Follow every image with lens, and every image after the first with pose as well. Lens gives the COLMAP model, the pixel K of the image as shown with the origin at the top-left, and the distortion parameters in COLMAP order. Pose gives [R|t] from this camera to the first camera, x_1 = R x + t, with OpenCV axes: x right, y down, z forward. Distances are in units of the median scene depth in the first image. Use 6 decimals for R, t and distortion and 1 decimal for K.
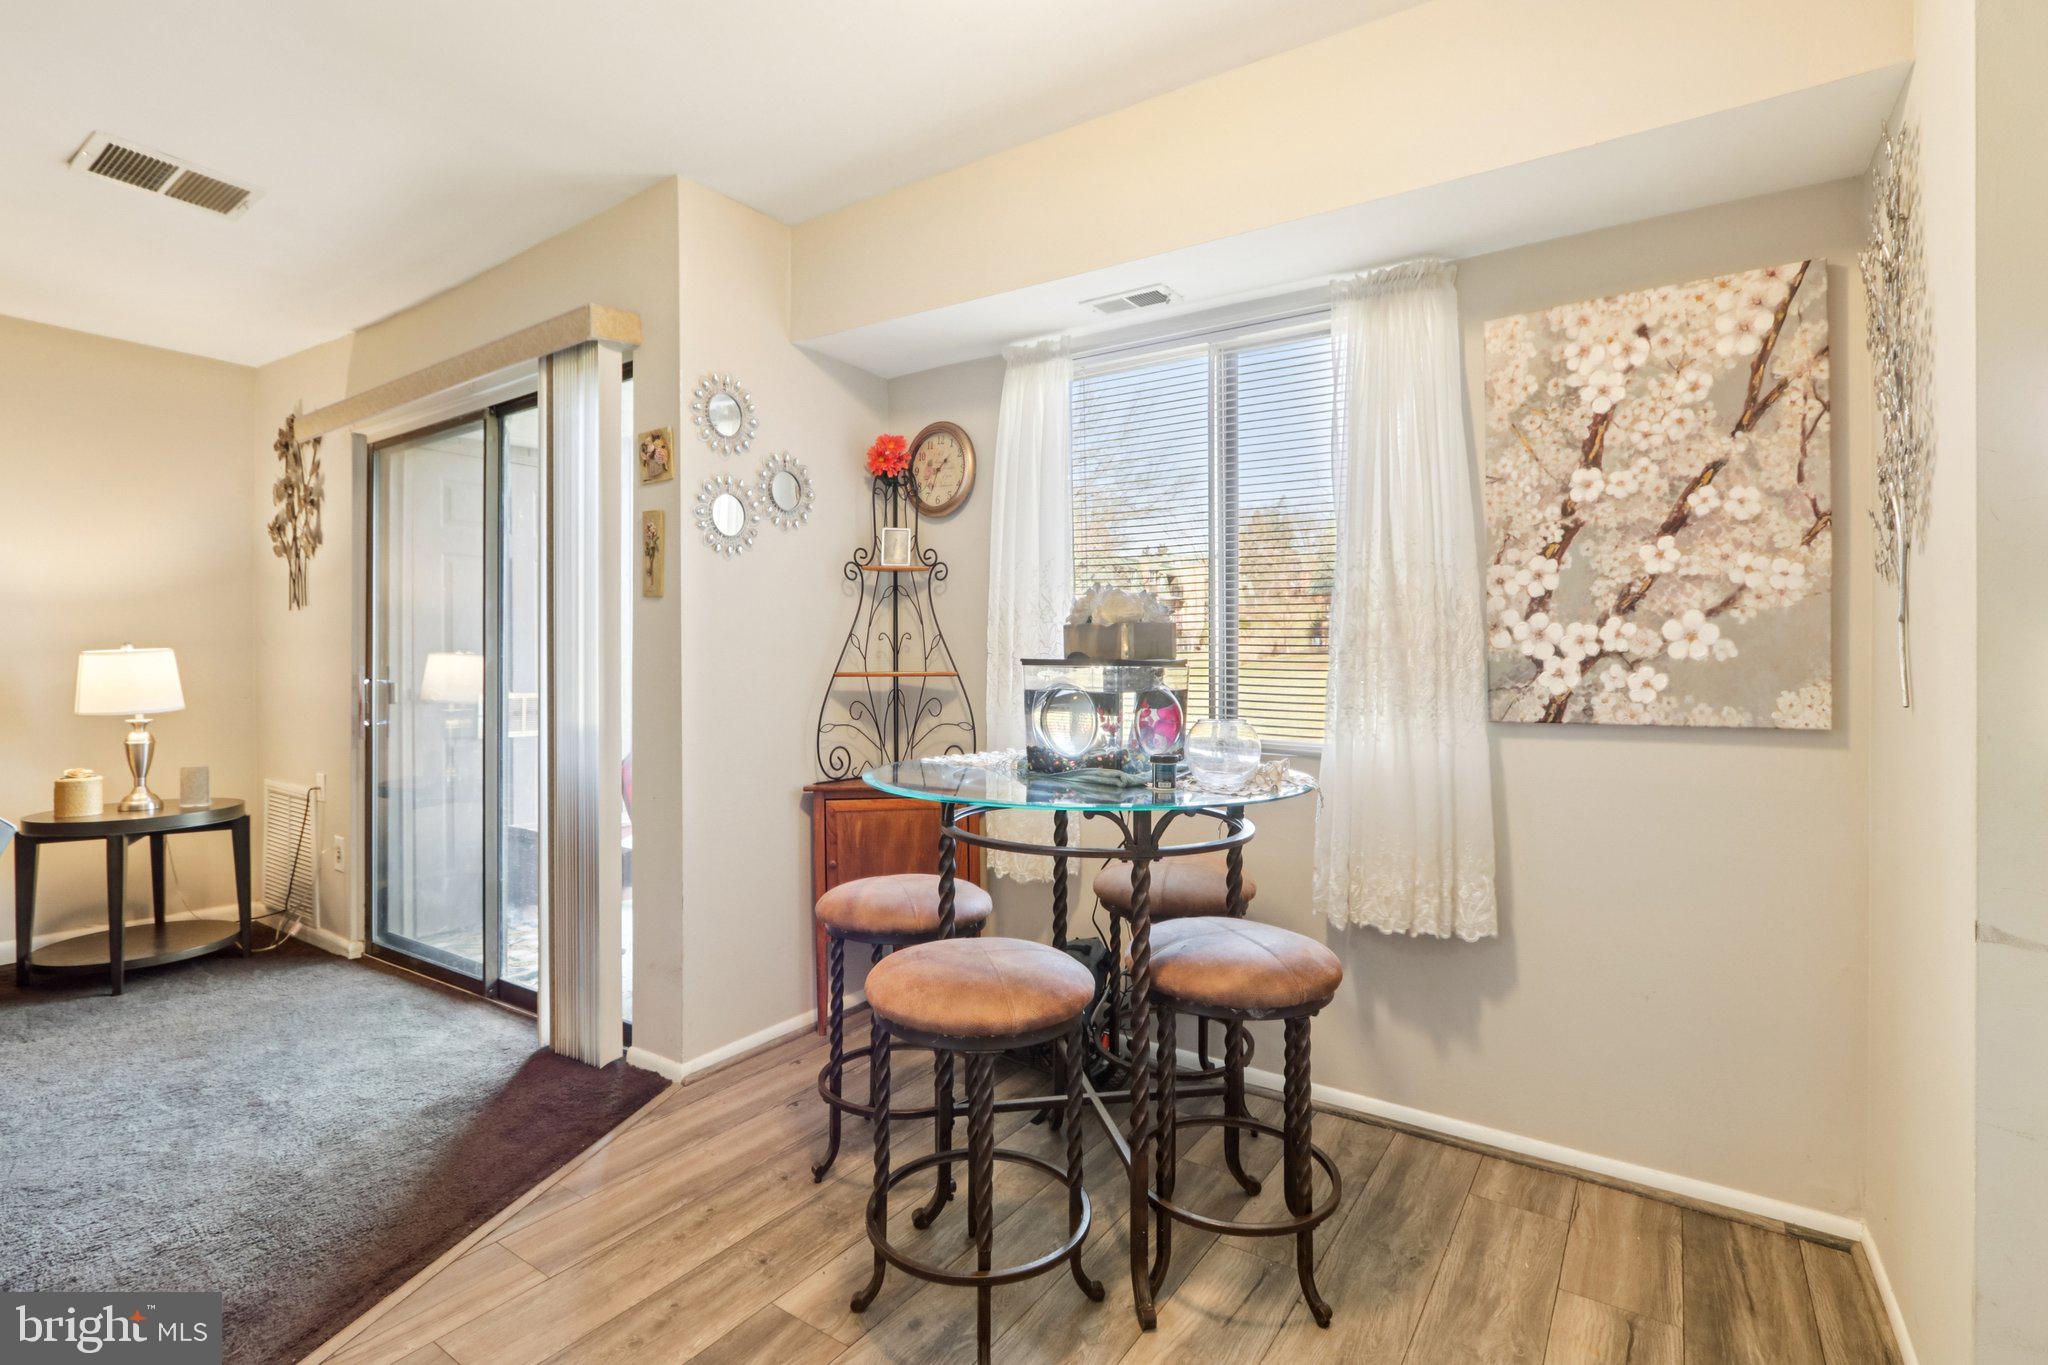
lens RADIAL K [[976.0, 0, 1009.8], [0, 976.0, 657.5], [0, 0, 1]] dist [-0.010813, 0.001465]
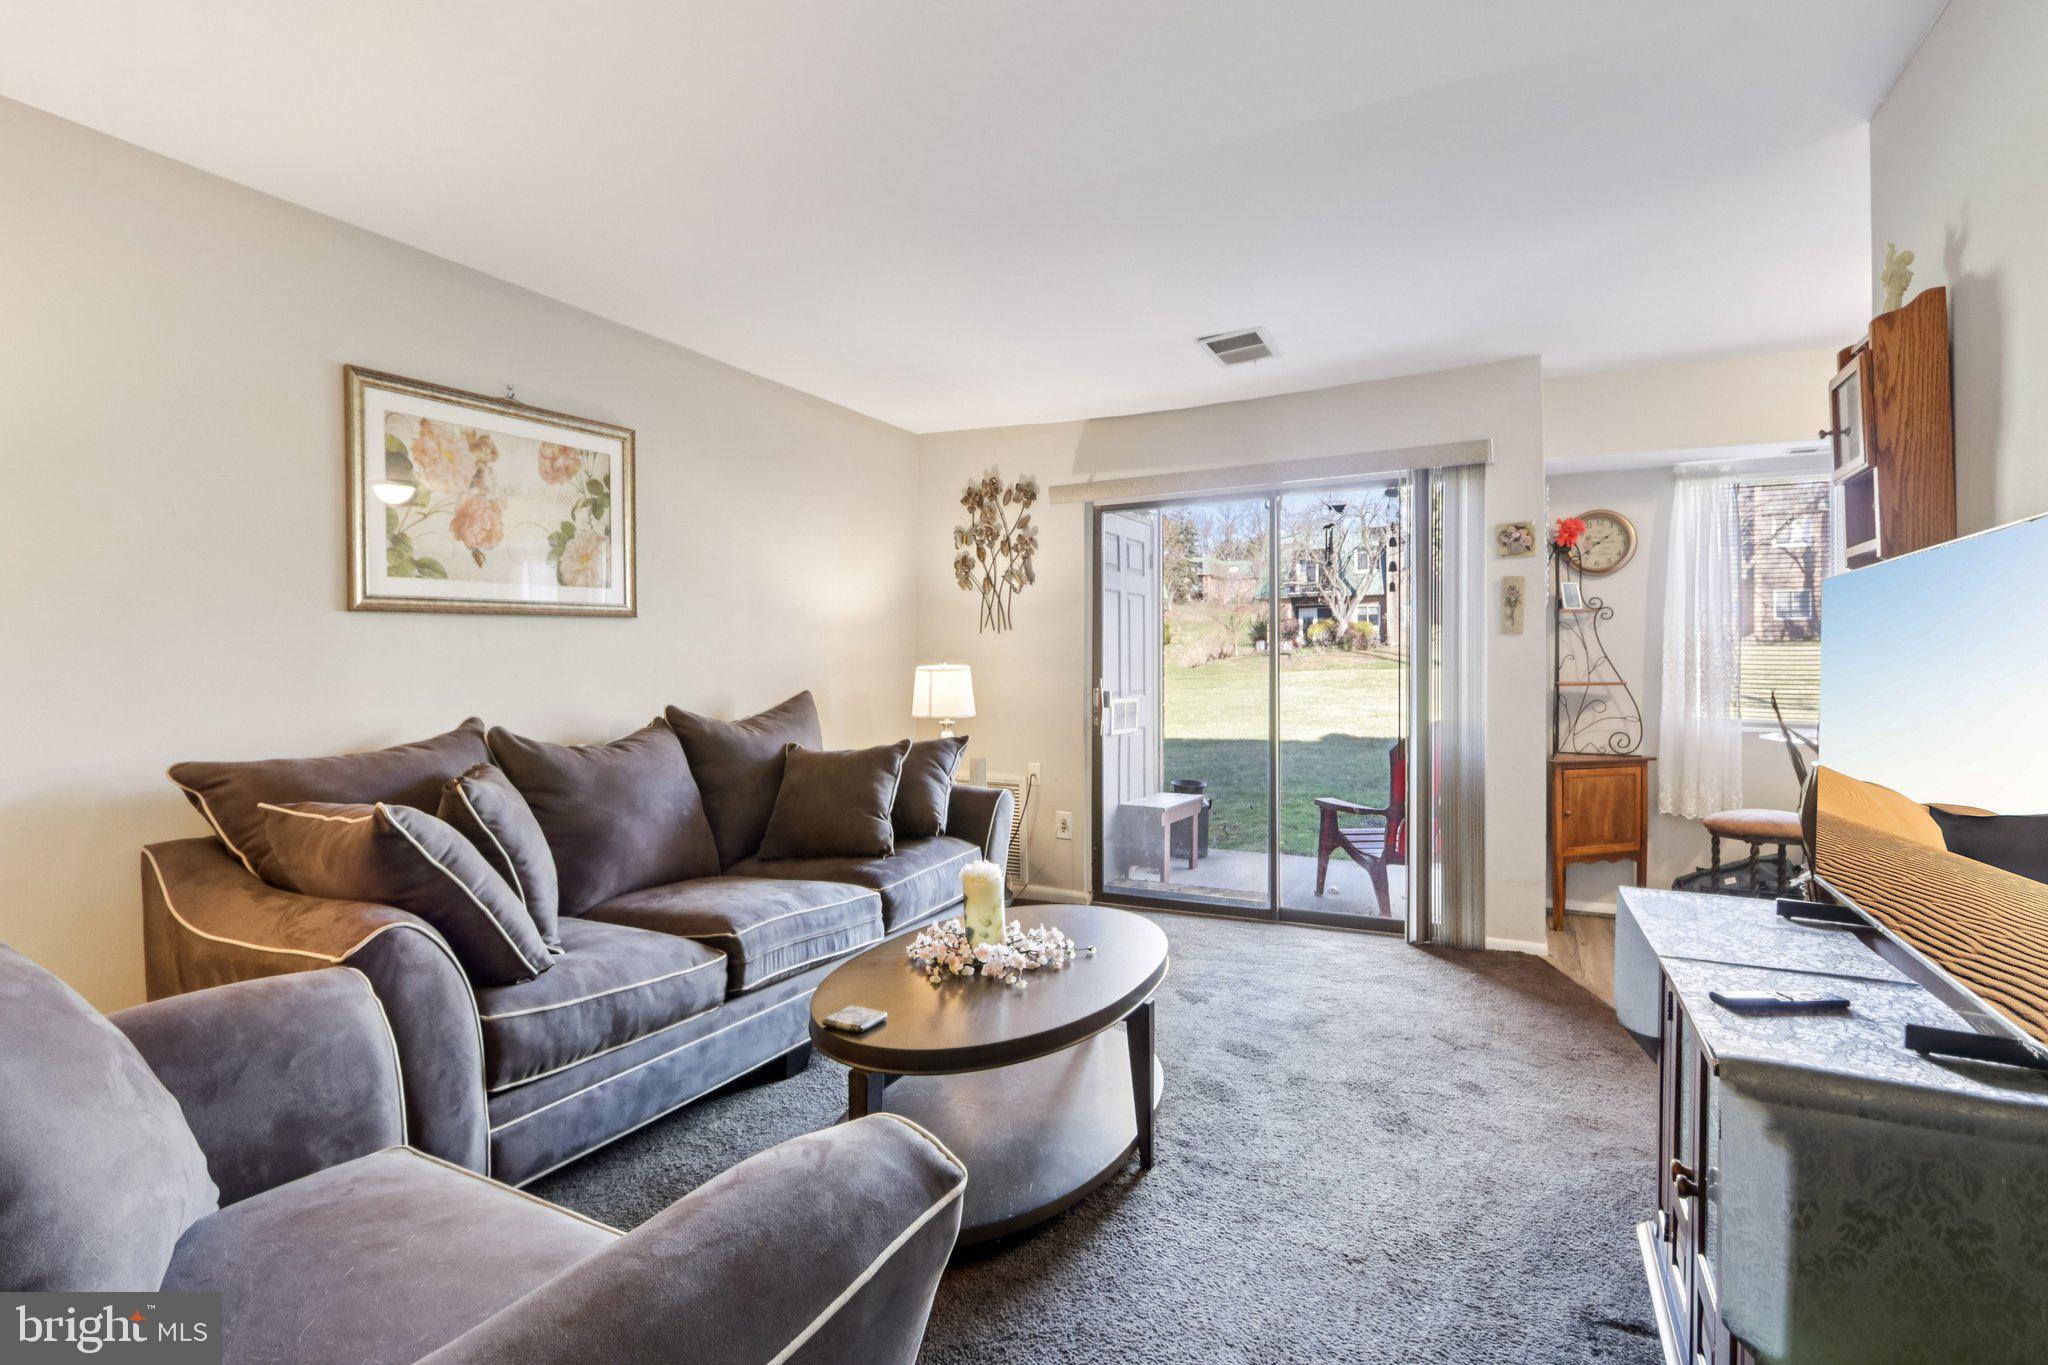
lens RADIAL K [[976.0, 0, 1009.8], [0, 976.0, 657.5], [0, 0, 1]] dist [-0.010813, 0.001465]
pose [[0.993055, -0.000550, 0.117648, -1.609355], [0.000888, 0.999996, -0.002818, -0.027224], [-0.117646, 0.002903, 0.993051, -0.482397]]
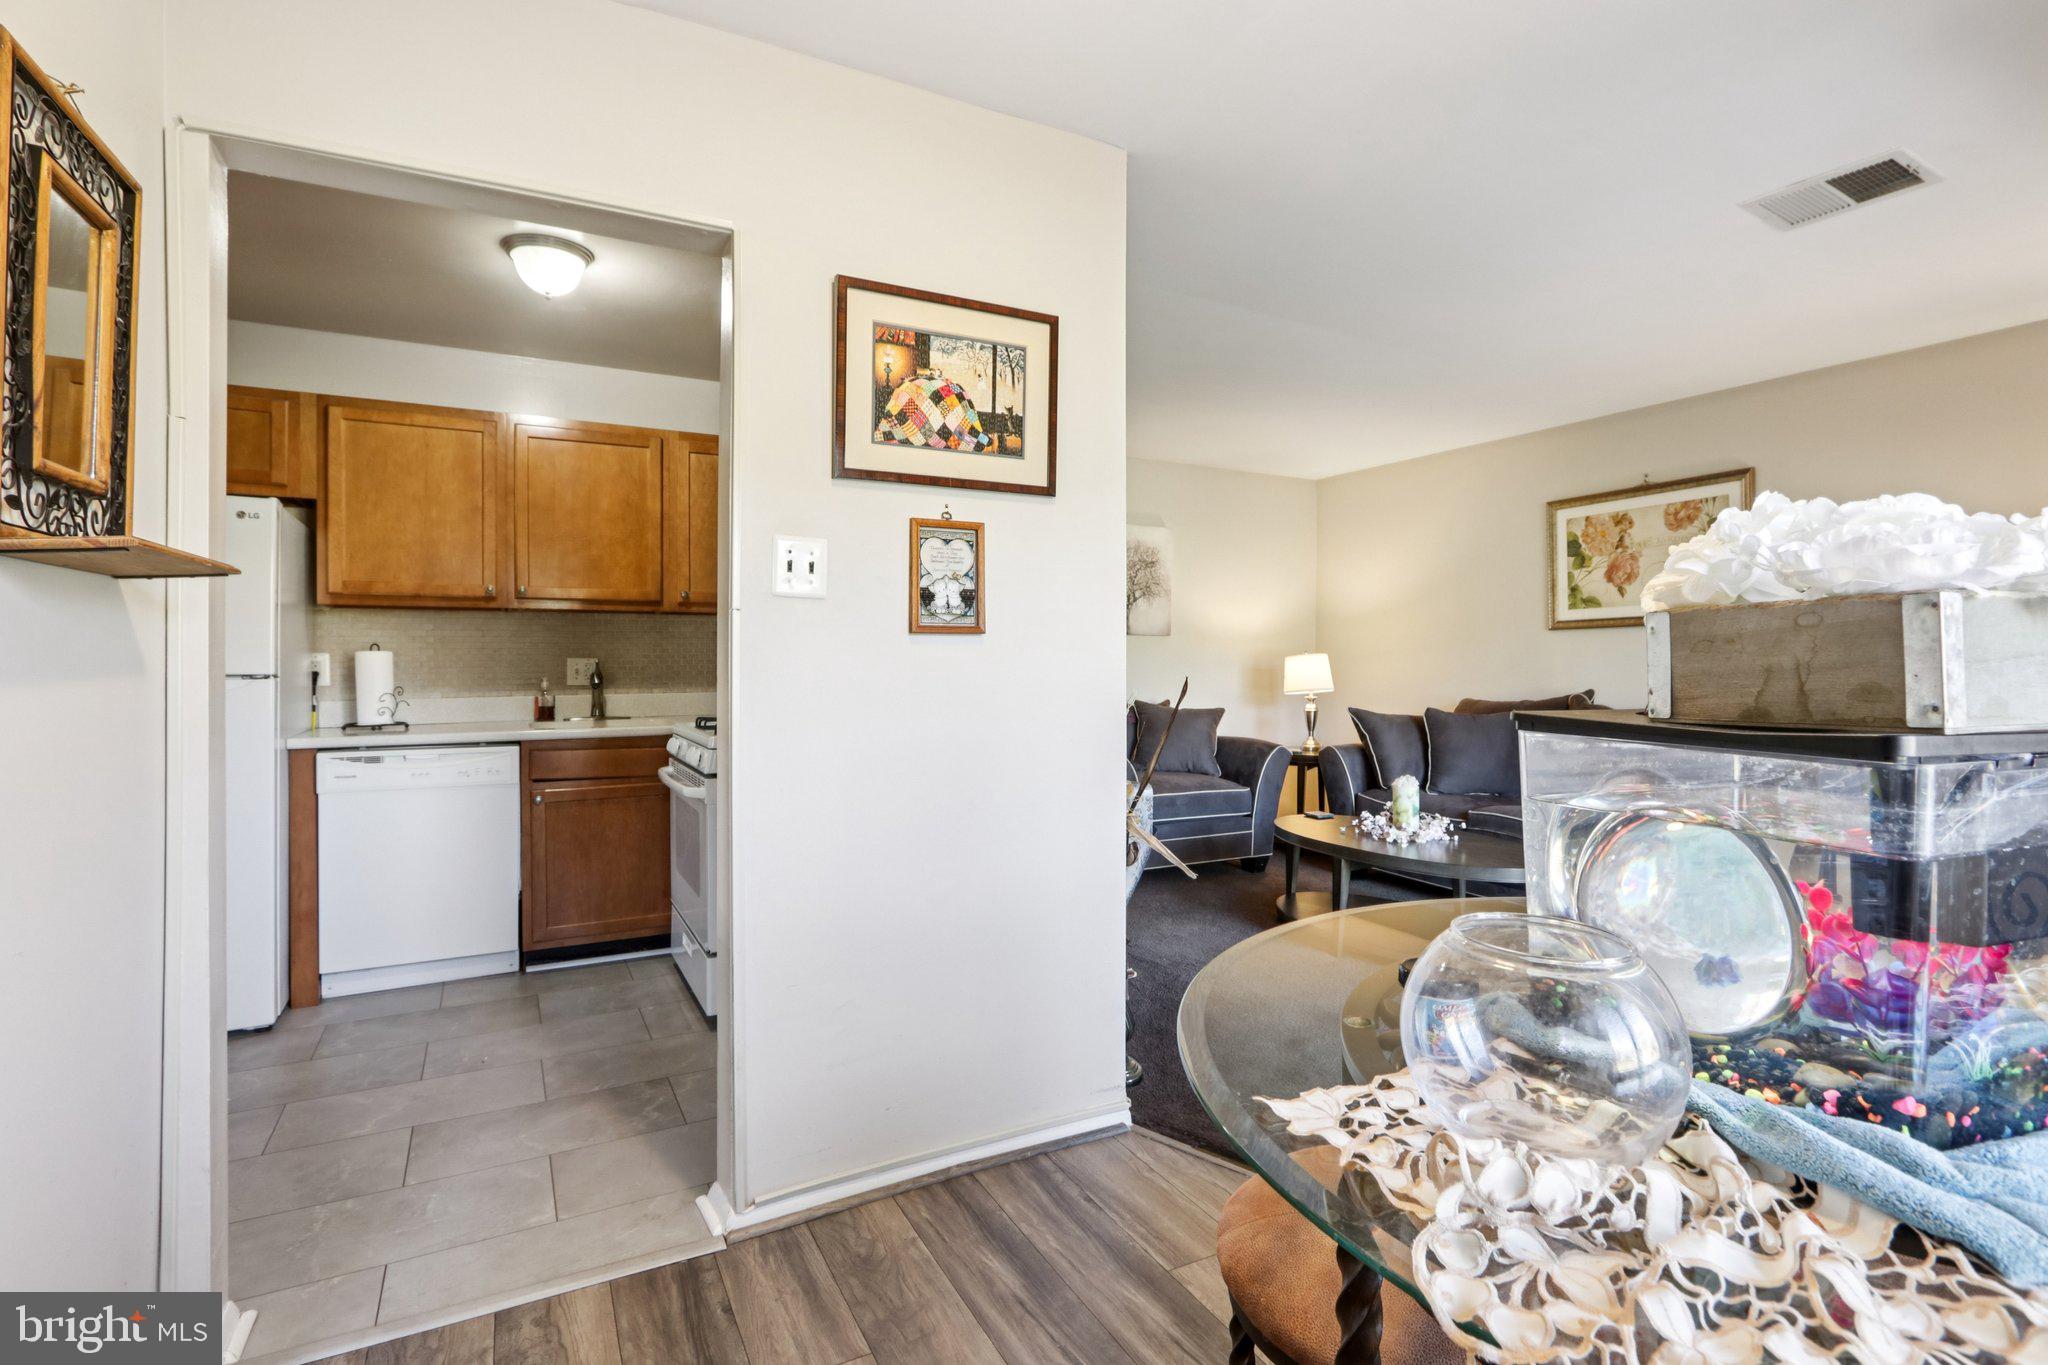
lens RADIAL K [[965.5, 0, 1018.1], [0, 965.5, 659.0], [0, 0, 1]] dist [-0.010579, 0.000566]
pose [[-0.468467, -0.001522, -0.883480, 0.461745], [-0.001198, 0.999999, -0.001088, -0.015474], [0.883480, 0.000549, -0.468468, 0.840425]]
